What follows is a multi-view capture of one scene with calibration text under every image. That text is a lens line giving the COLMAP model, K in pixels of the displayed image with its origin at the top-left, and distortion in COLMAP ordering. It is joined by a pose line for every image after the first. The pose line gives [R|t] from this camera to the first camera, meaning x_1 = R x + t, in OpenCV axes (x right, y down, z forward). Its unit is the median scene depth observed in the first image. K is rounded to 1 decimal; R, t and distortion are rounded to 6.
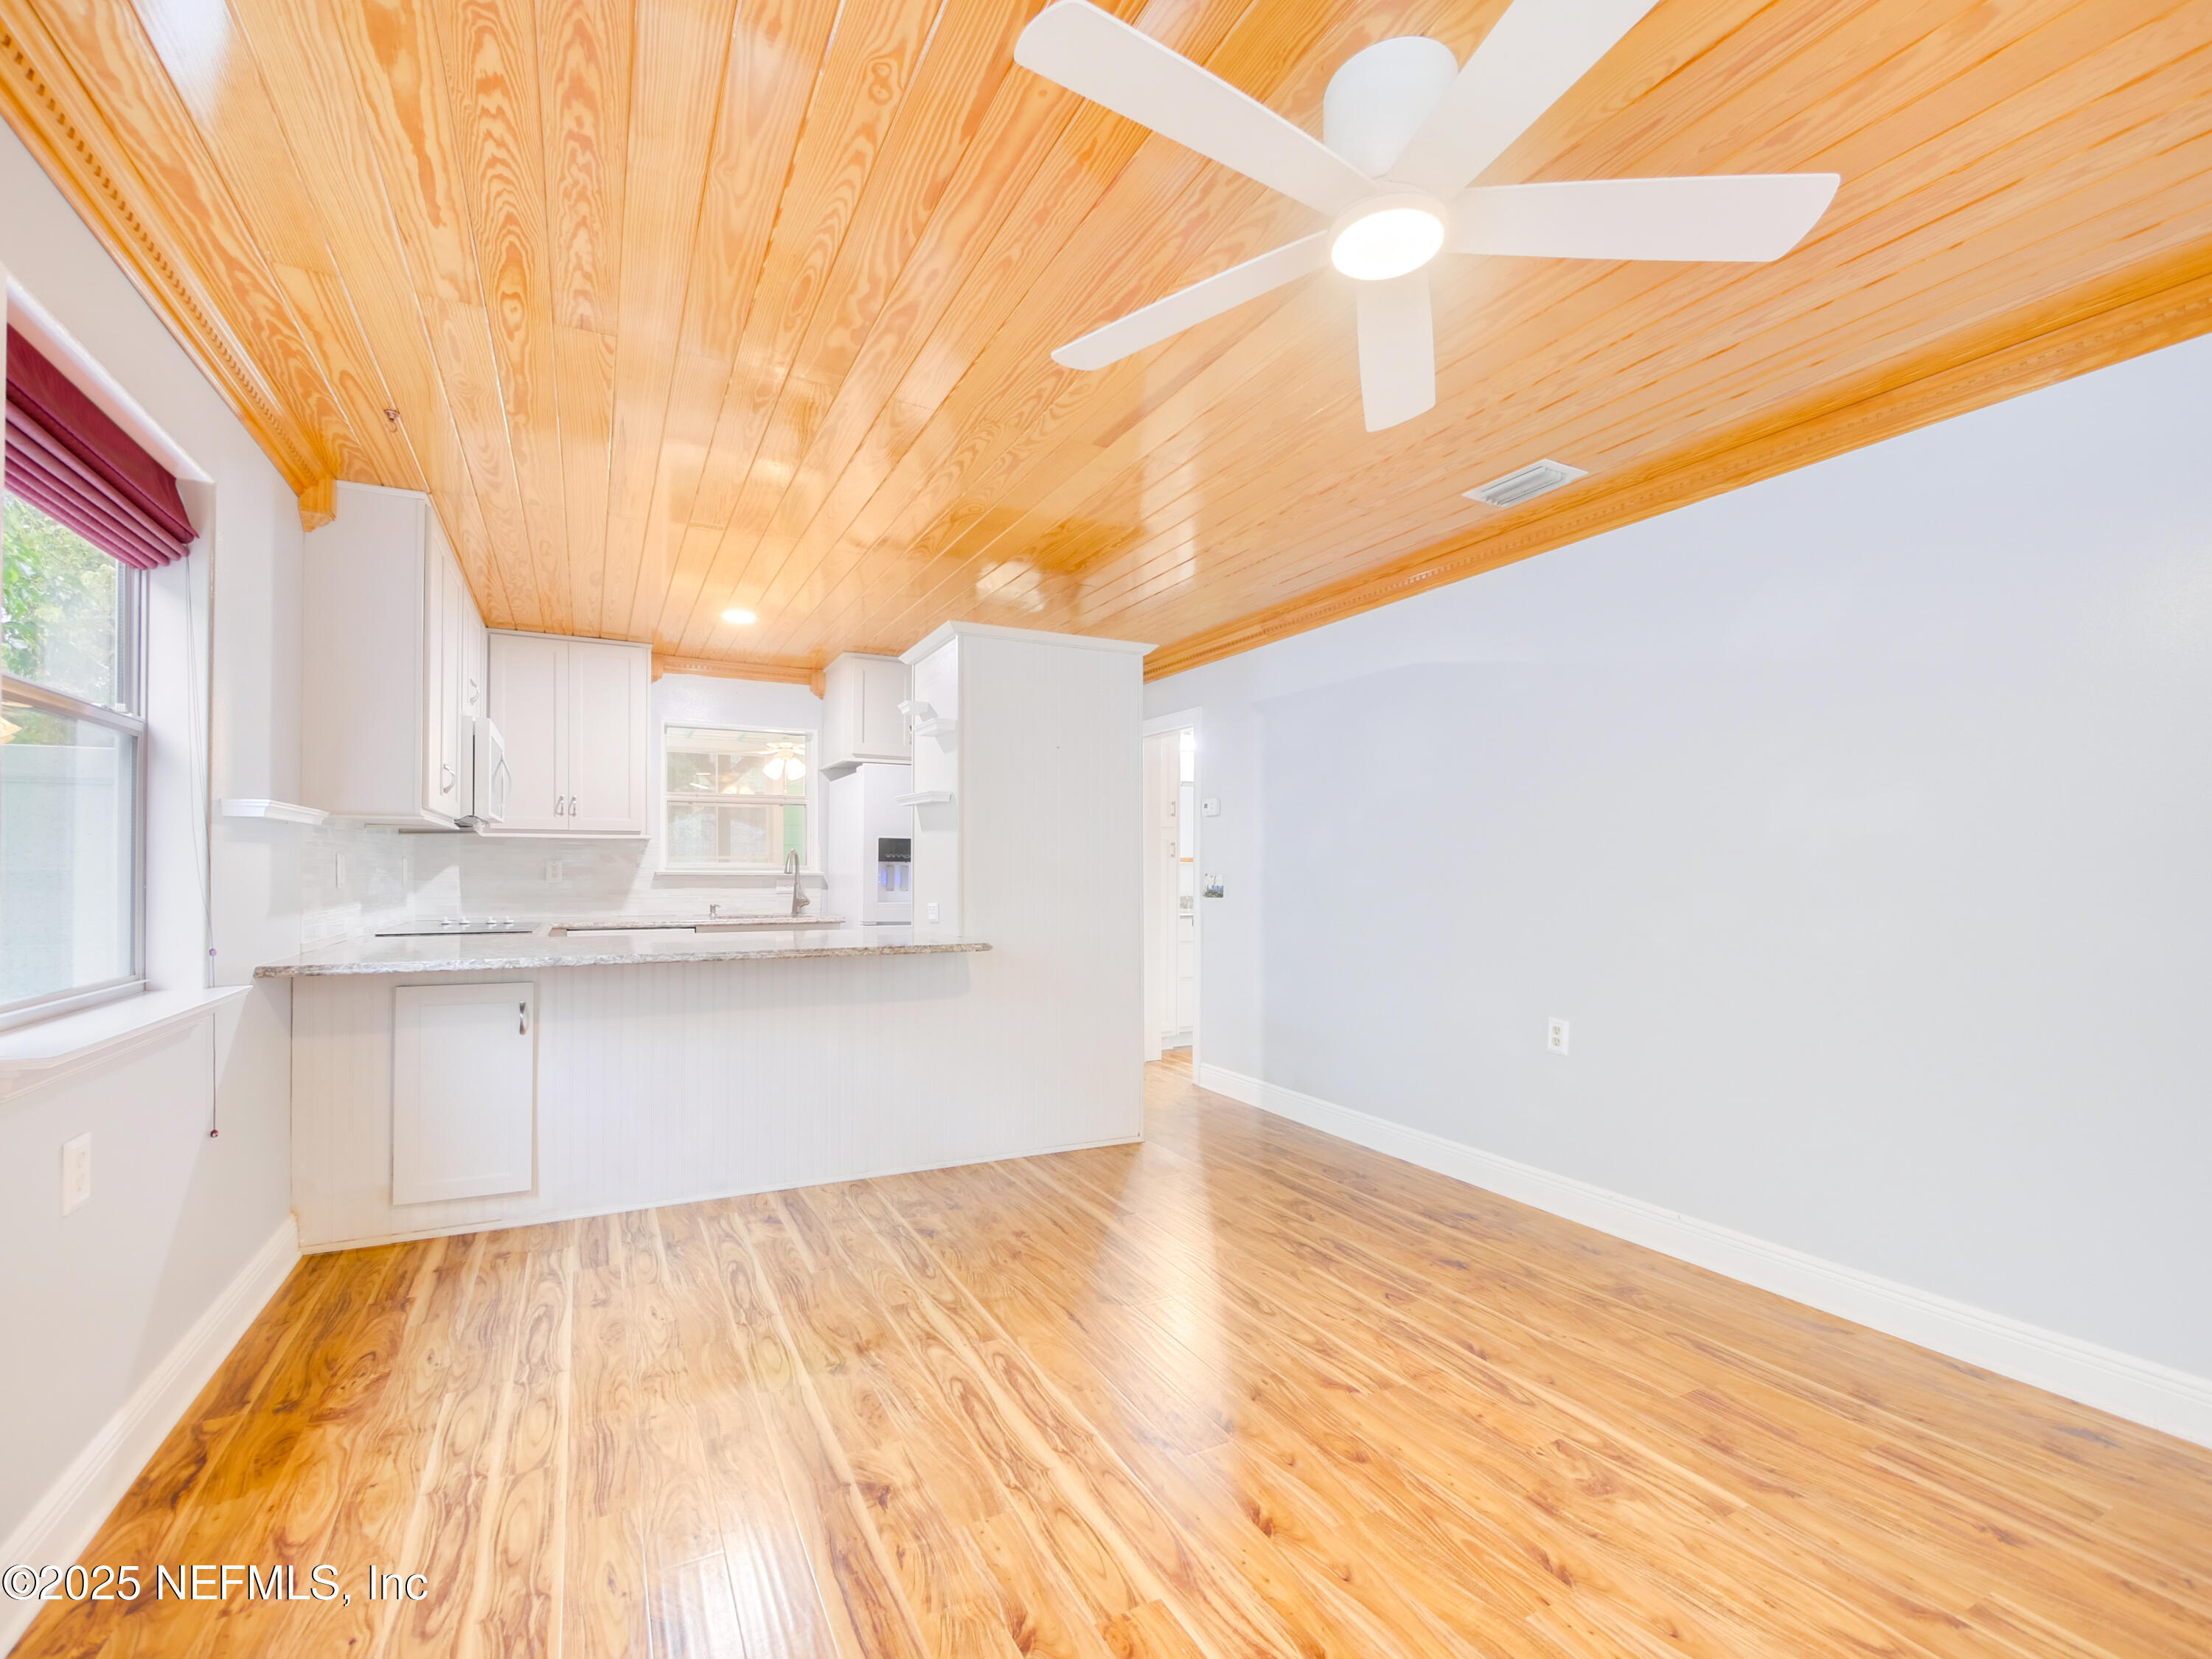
lens RADIAL K [[949.6, 0, 1052.4], [0, 949.6, 863.3], [0, 0, 1]] dist [-0.004047, 0.000204]
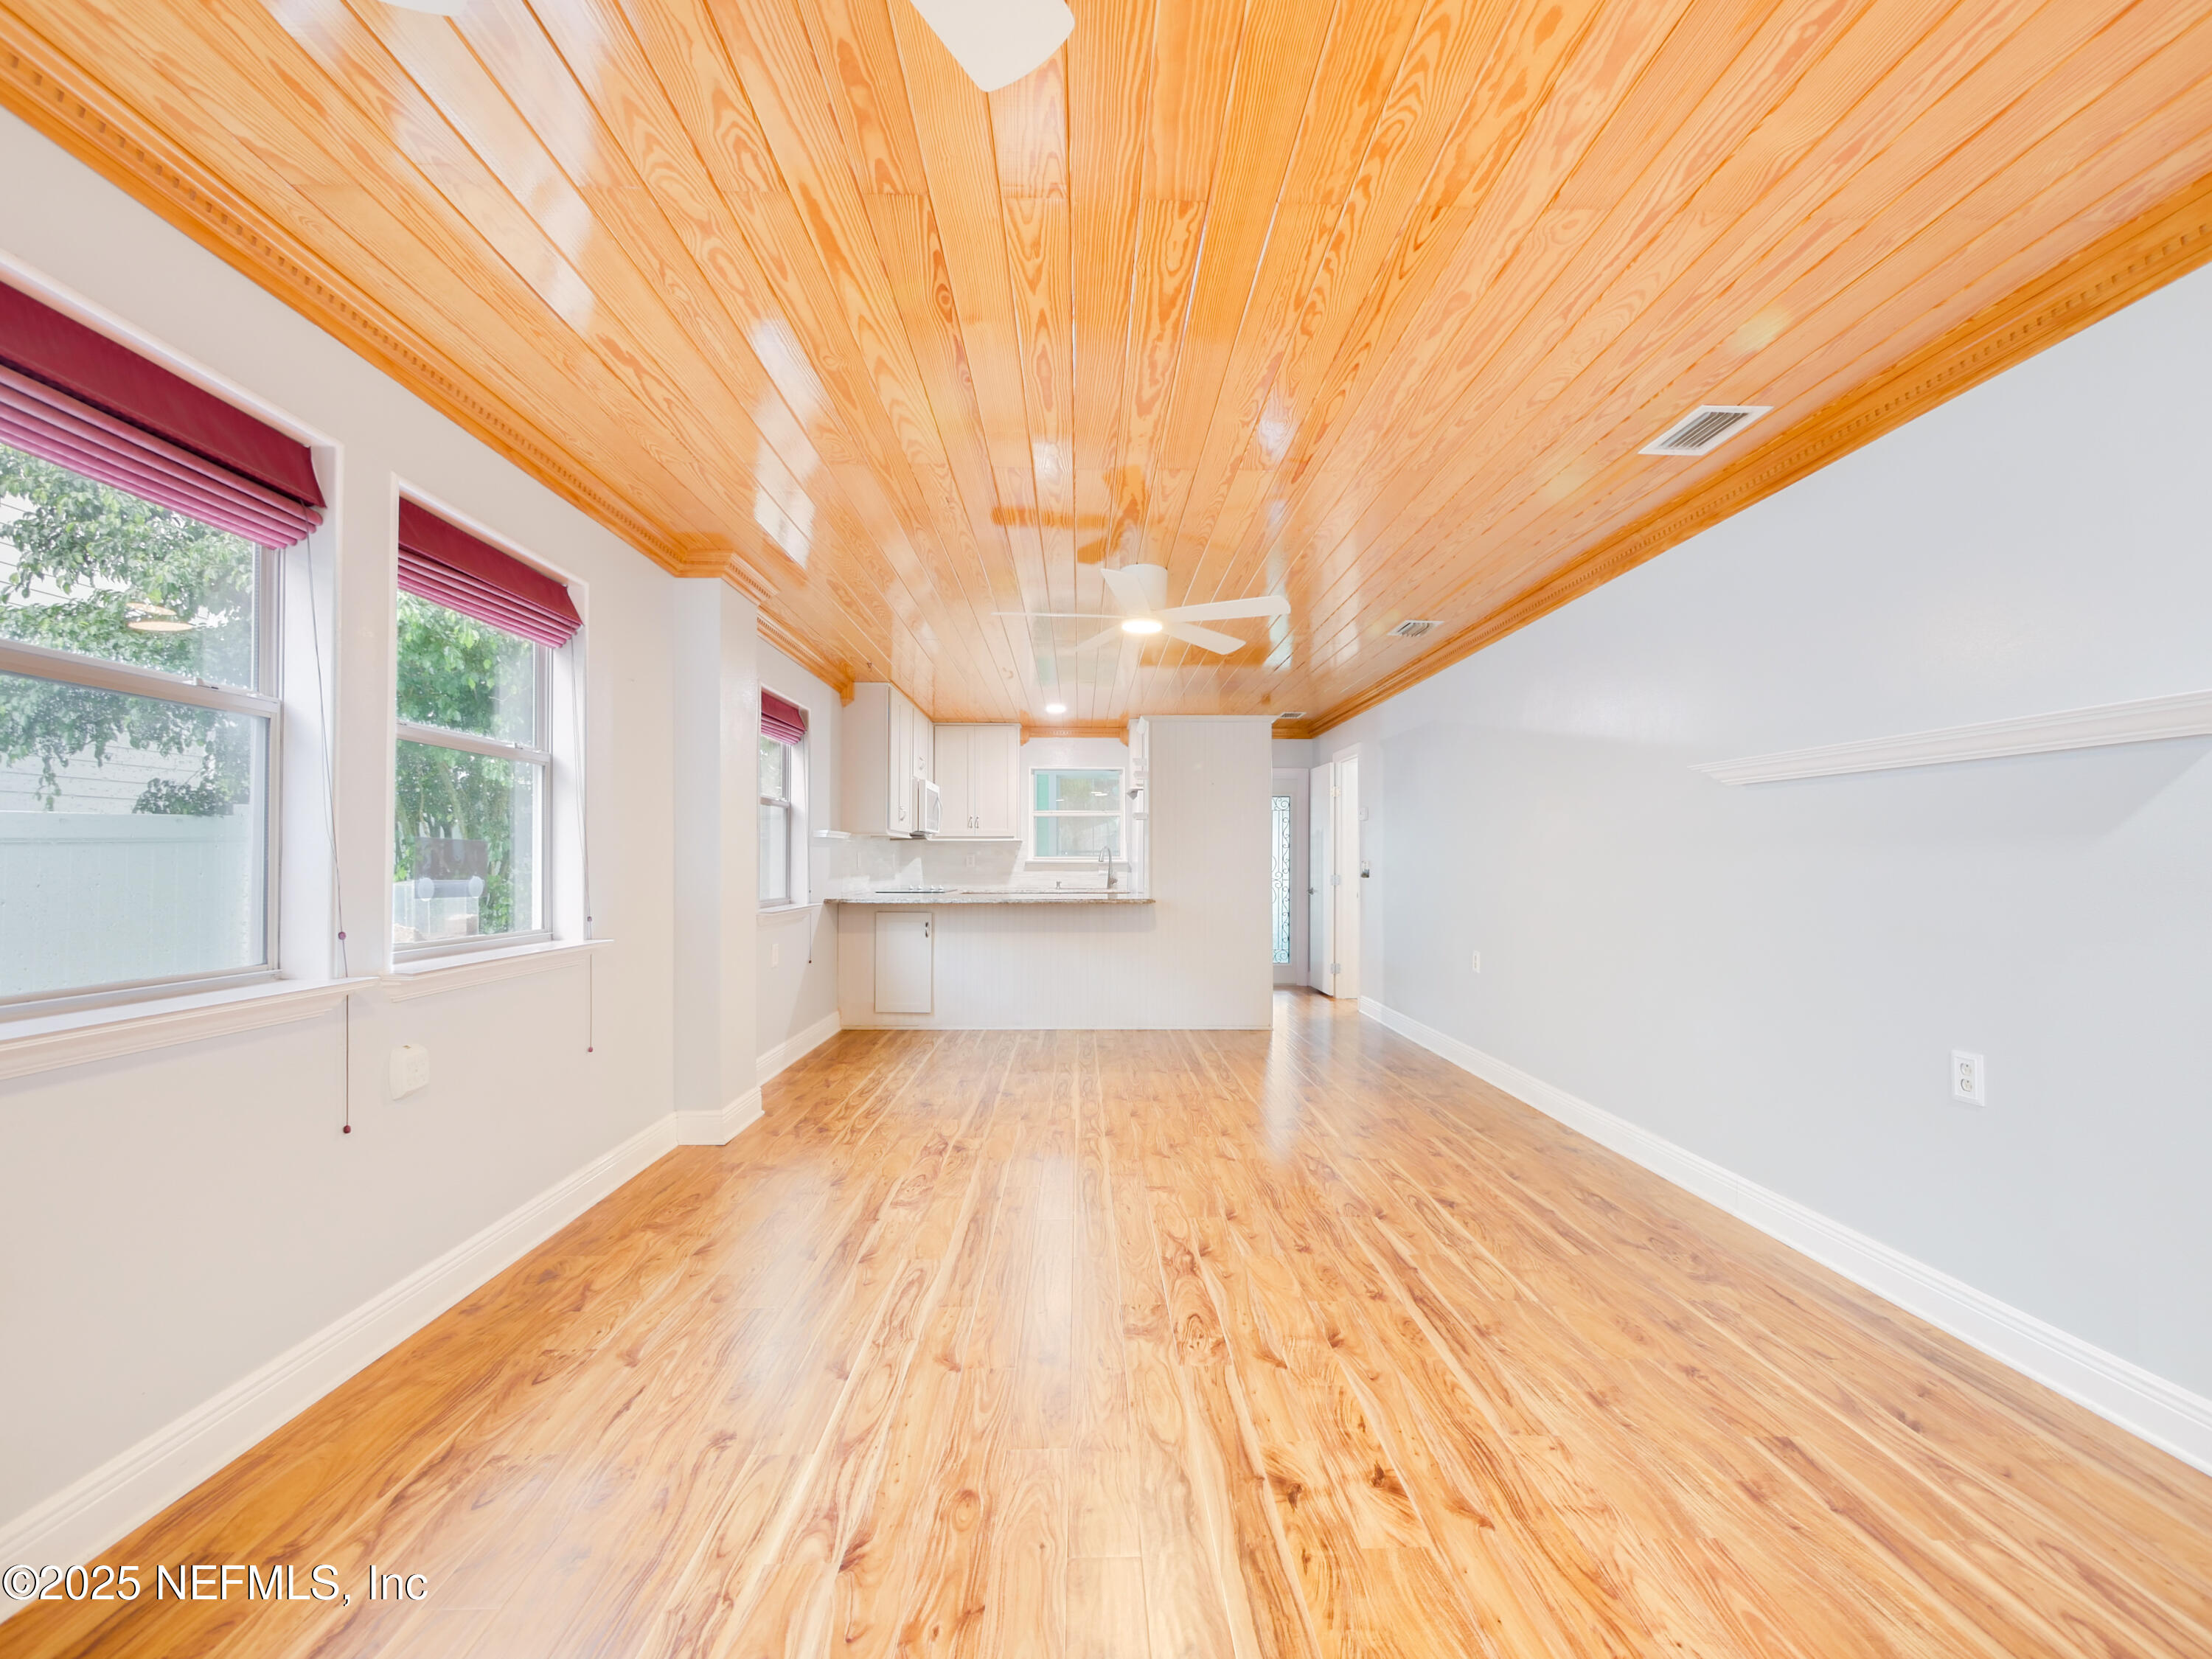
lens RADIAL K [[949.6, 0, 1106.0], [0, 949.6, 843.4], [0, 0, 1]] dist [-0.004047, 0.000204]
pose [[0.910045, -0.010955, -0.414365, 0.840591], [0.006637, 0.999908, -0.011859, -0.000471], [0.414457, 0.008042, 0.910033, -0.933406]]
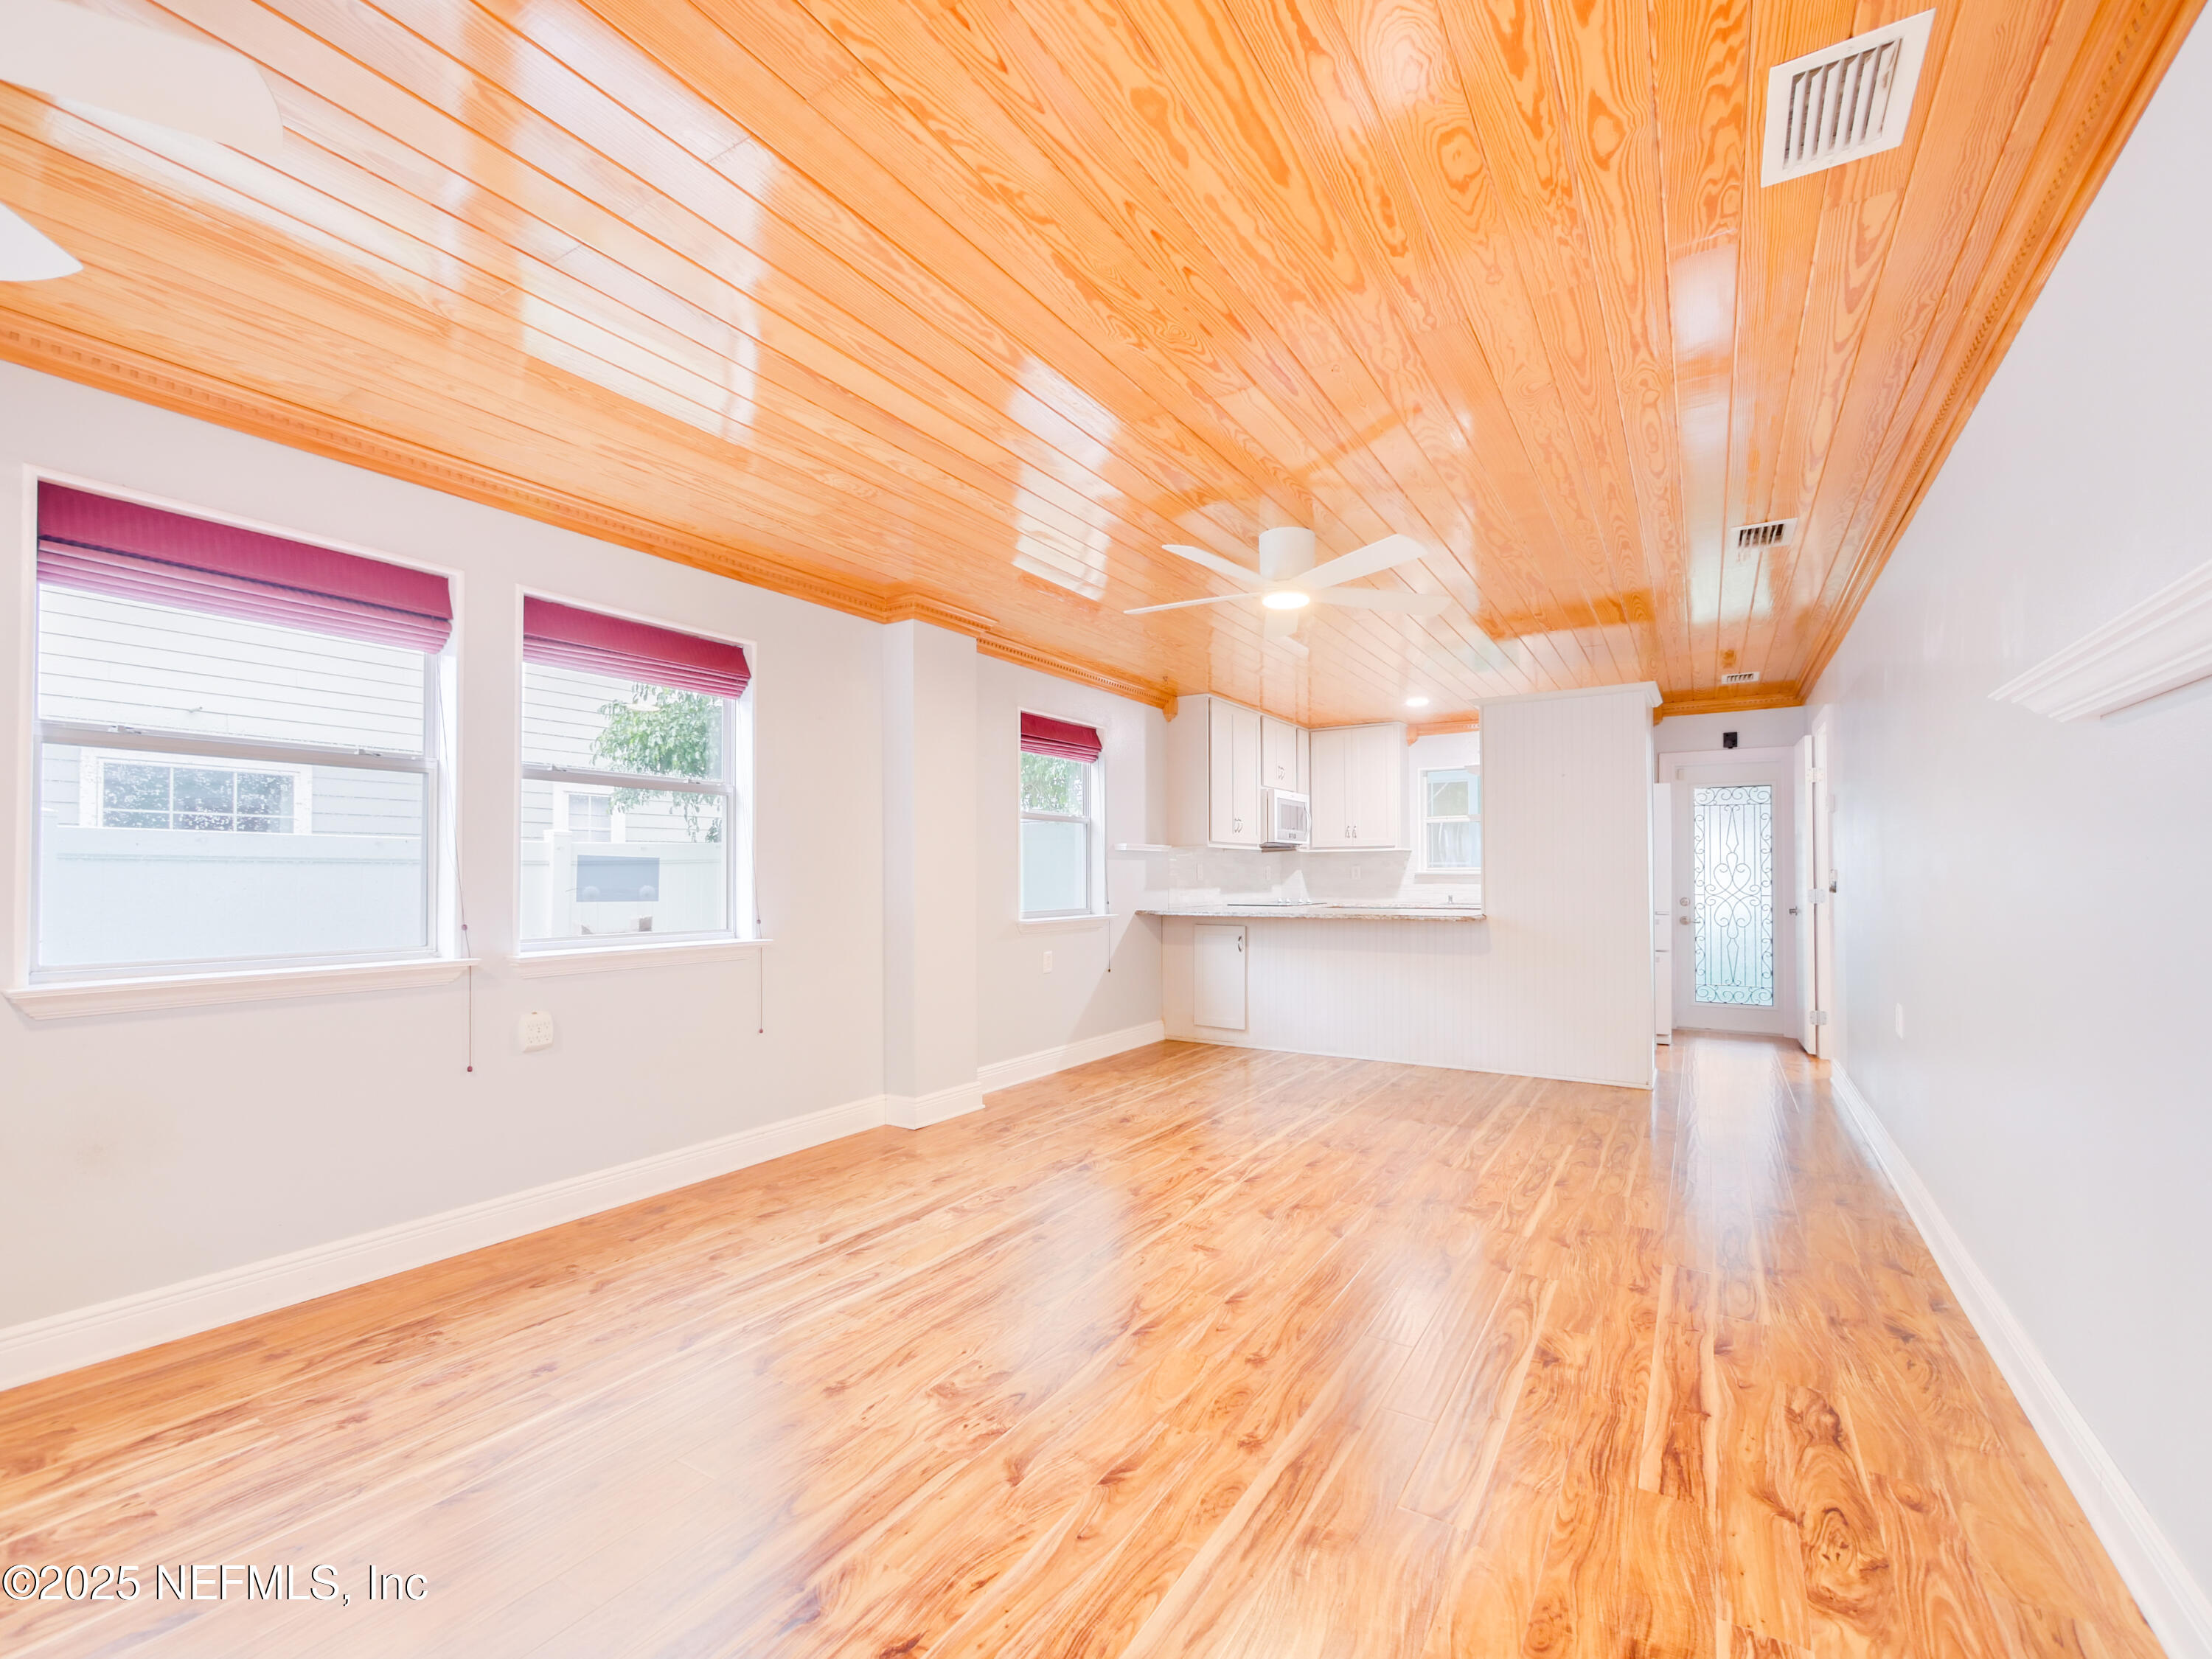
lens RADIAL K [[949.6, 0, 1121.3], [0, 949.6, 849.6], [0, 0, 1]] dist [-0.004047, 0.000204]
pose [[0.532747, -0.027603, -0.845824, 1.290311], [0.012219, 0.999615, -0.024926, 0.011342], [0.846186, 0.002945, 0.532879, -0.377093]]
